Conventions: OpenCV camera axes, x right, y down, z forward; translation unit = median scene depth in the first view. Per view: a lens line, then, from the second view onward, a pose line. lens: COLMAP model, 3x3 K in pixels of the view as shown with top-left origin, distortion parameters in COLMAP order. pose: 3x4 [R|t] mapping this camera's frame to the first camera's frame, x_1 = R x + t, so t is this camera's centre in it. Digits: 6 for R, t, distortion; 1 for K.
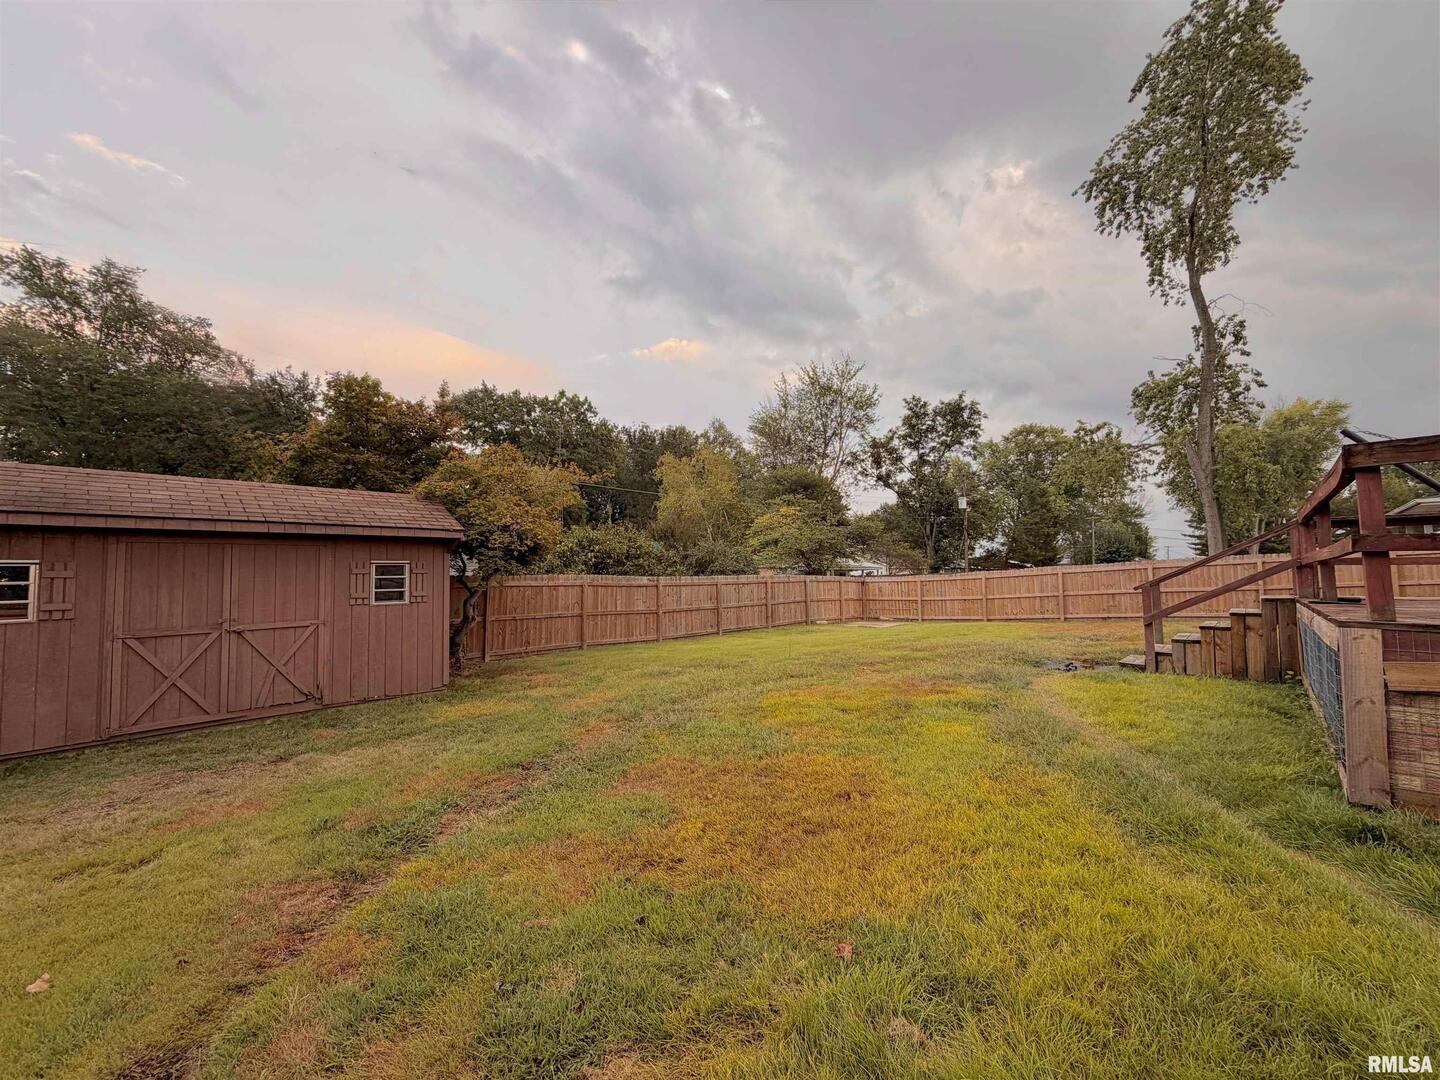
lens RADIAL K [[587.8, 0, 720.0], [0, 587.8, 540.0], [0, 0, 1]] dist [0.008159, -0.000217]
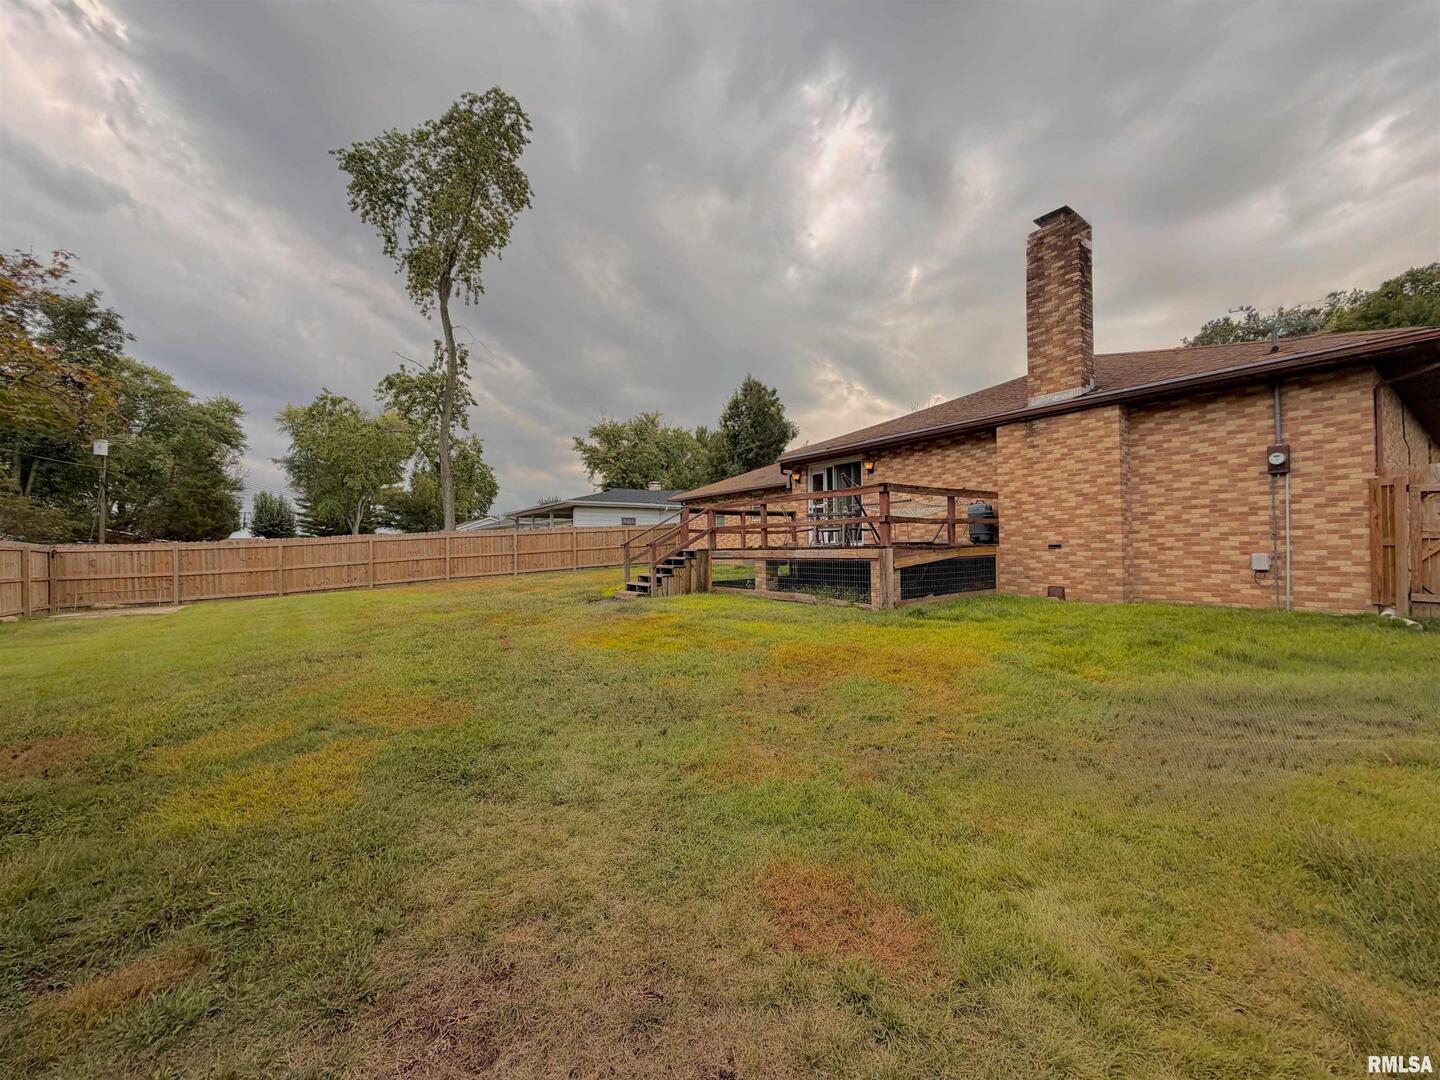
lens RADIAL K [[587.8, 0, 720.0], [0, 587.8, 540.0], [0, 0, 1]] dist [0.008159, -0.000217]
pose [[0.180806, 0.019818, 0.983319, -0.271582], [-0.053938, 0.998492, -0.010206, 0.027725], [-0.982039, -0.051193, 0.181602, 0.193284]]
